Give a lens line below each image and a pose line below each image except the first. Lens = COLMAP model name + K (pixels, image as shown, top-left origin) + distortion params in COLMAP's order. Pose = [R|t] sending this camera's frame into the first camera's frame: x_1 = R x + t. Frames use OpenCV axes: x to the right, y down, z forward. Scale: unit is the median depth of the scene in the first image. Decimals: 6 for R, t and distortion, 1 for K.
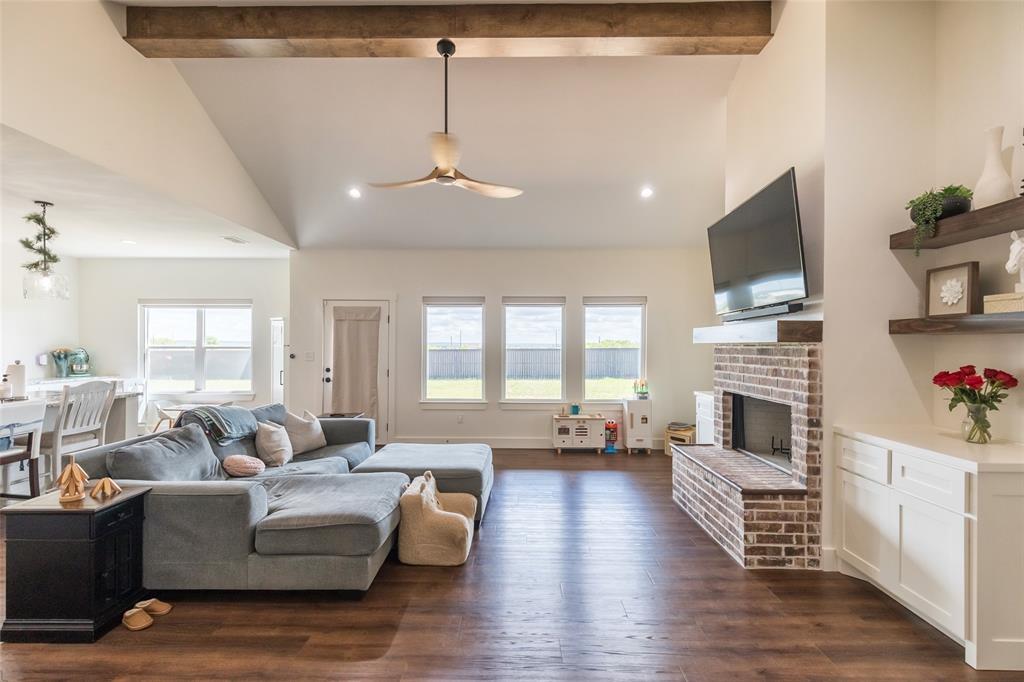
lens RADIAL K [[465.8, 0, 507.9], [0, 465.8, 345.5], [0, 0, 1]] dist [0.020167, -0.004838]
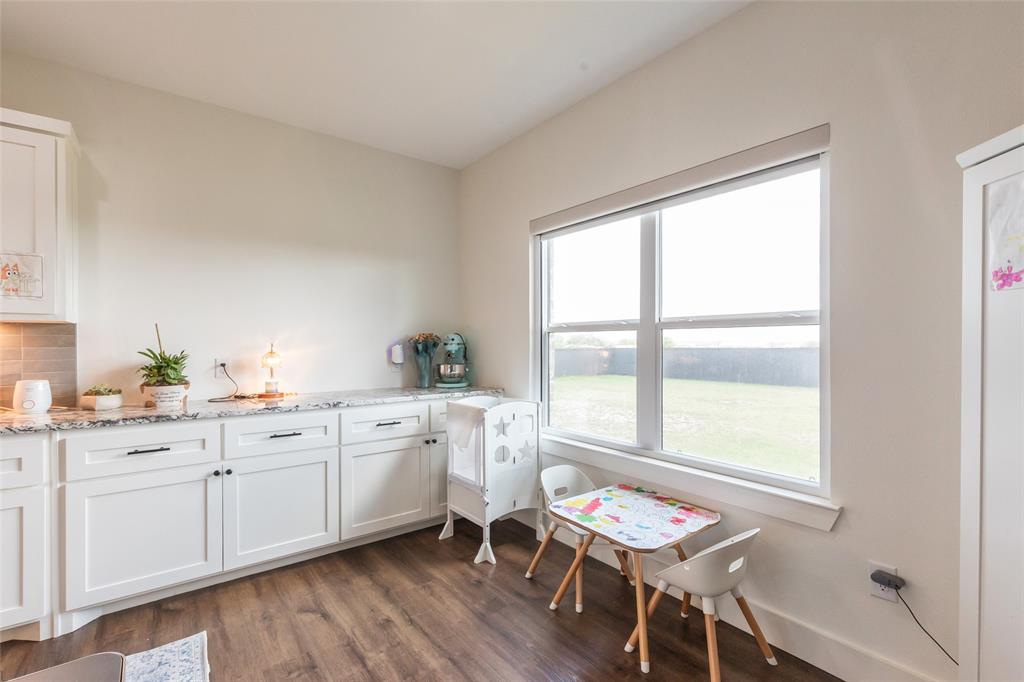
lens RADIAL K [[465.8, 0, 512.3], [0, 465.8, 344.2], [0, 0, 1]] dist [0.020167, -0.004838]
pose [[0.623897, -0.000611, -0.781506, -0.551694], [0.002249, 0.999997, 0.001015, 0.020900], [0.781503, -0.002391, 0.623897, 0.866774]]
